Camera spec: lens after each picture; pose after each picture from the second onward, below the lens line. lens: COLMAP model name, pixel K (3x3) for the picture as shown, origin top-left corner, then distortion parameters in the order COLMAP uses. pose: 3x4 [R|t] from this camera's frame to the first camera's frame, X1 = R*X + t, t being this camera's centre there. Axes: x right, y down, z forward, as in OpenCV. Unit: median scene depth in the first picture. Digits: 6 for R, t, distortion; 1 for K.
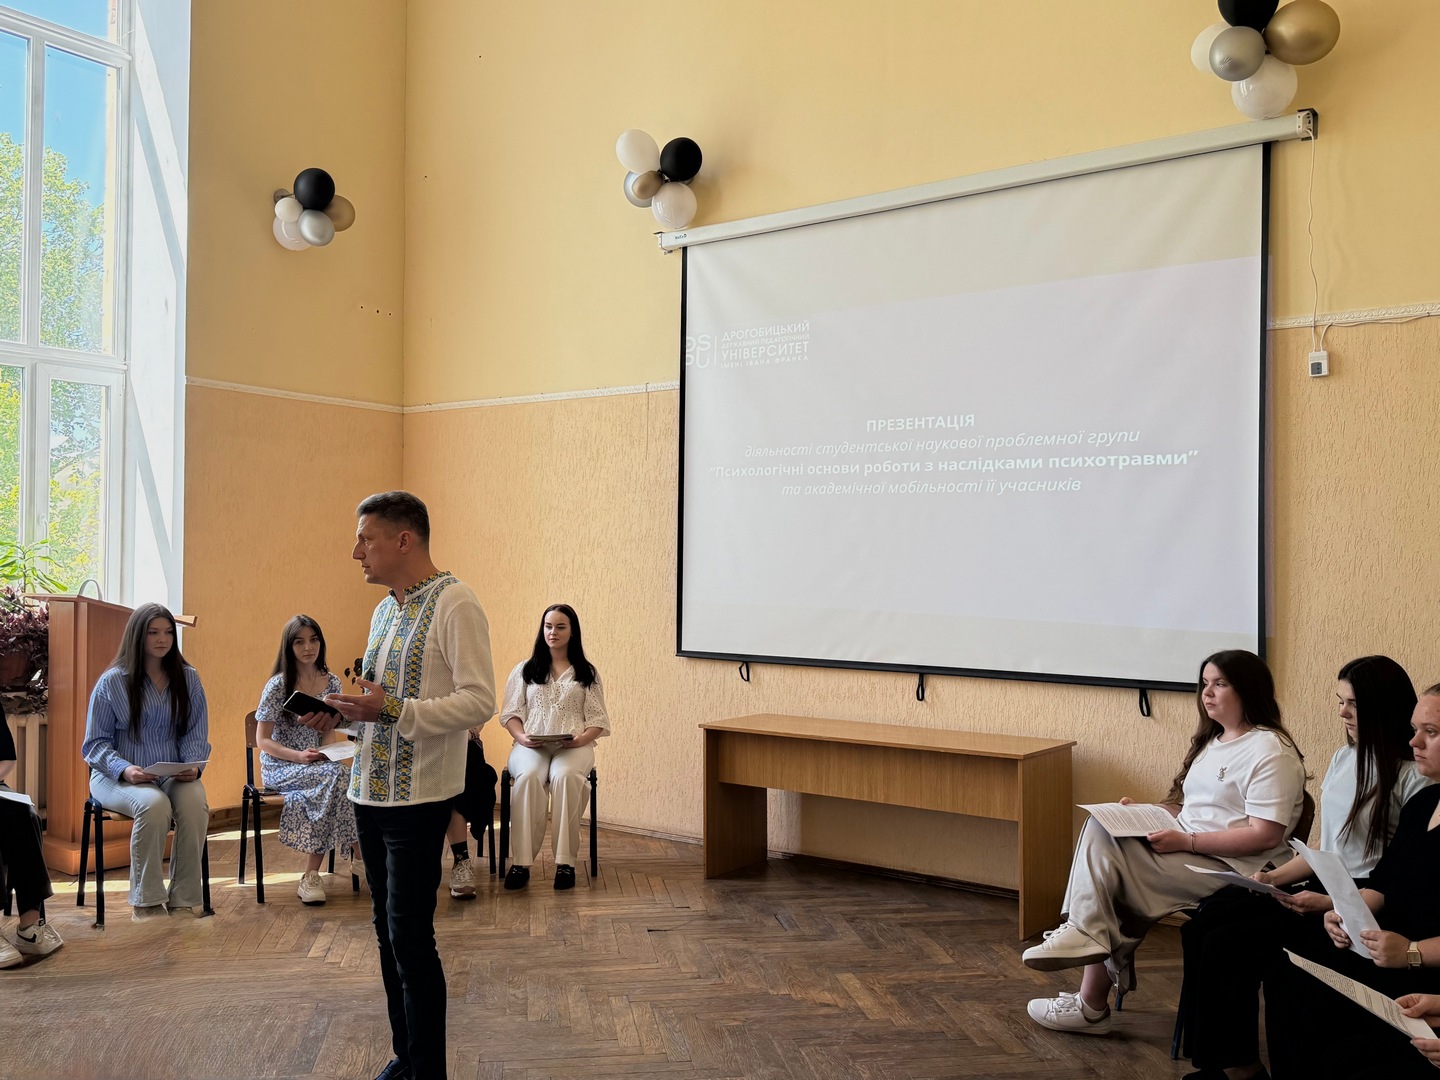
lens RADIAL K [[1315.6, 0, 699.4], [0, 1315.6, 539.9], [0, 0, 1]] dist [0.121838, -0.095746]
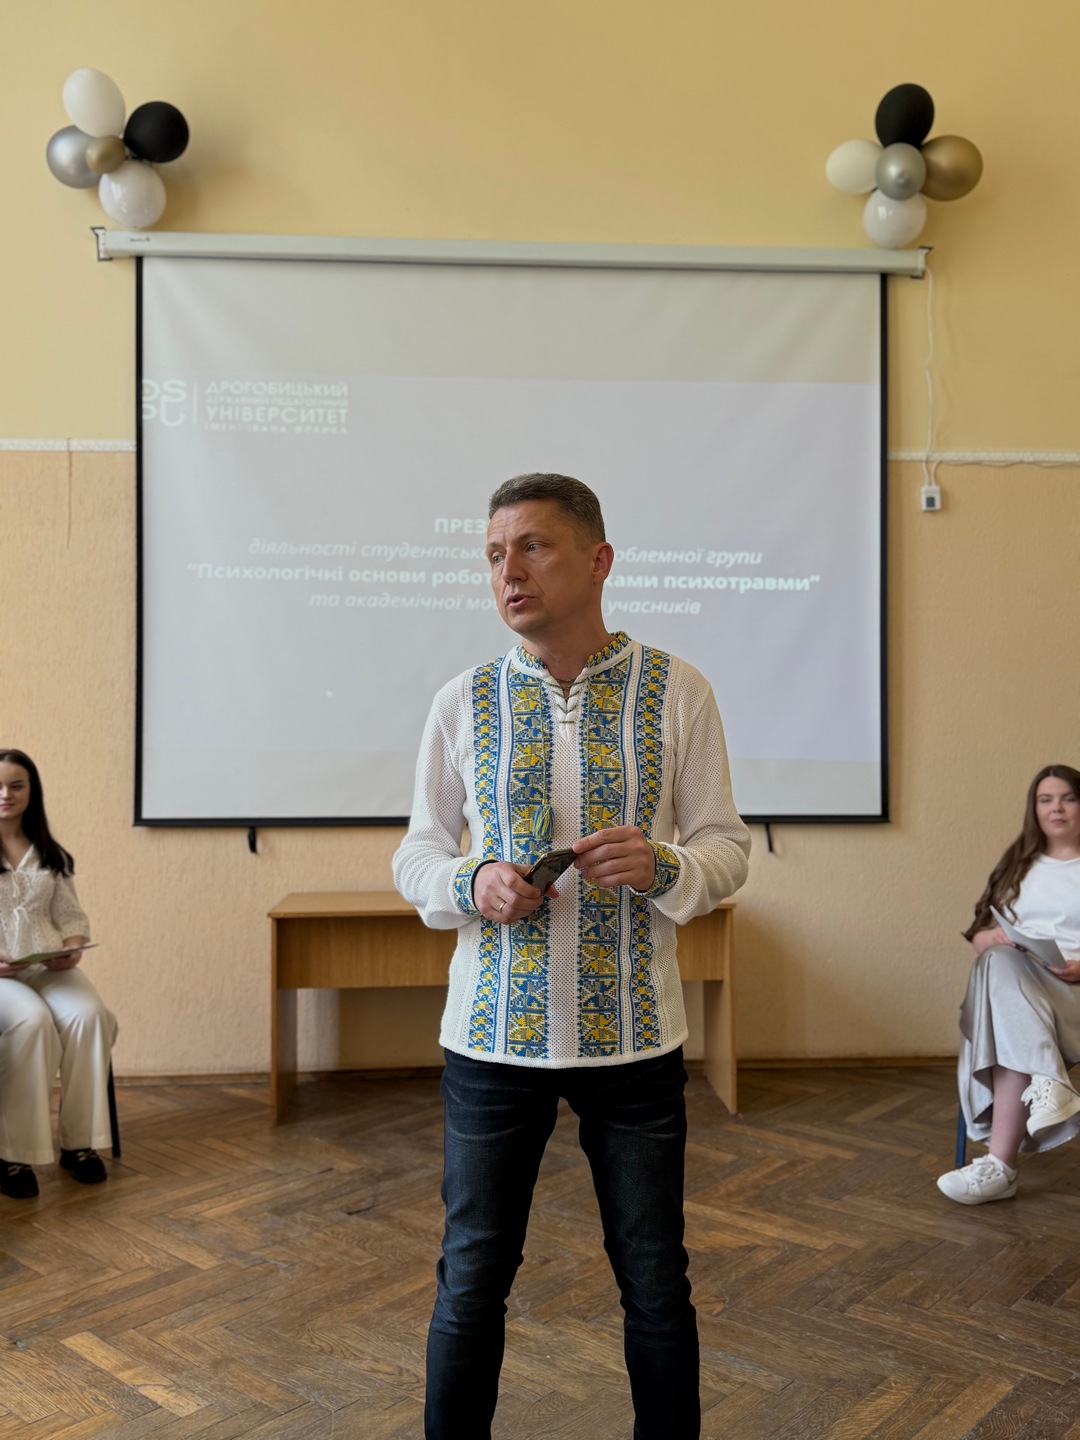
lens RADIAL K [[1243.6, 0, 549.6], [0, 1243.6, 728.1], [0, 0, 1]] dist [0.067230, -0.076207]
pose [[0.757740, 0.002447, 0.652552, -0.339219], [-0.001689, 0.999997, -0.001789, 0.041987], [-0.652555, 0.000253, 0.757742, 0.399720]]
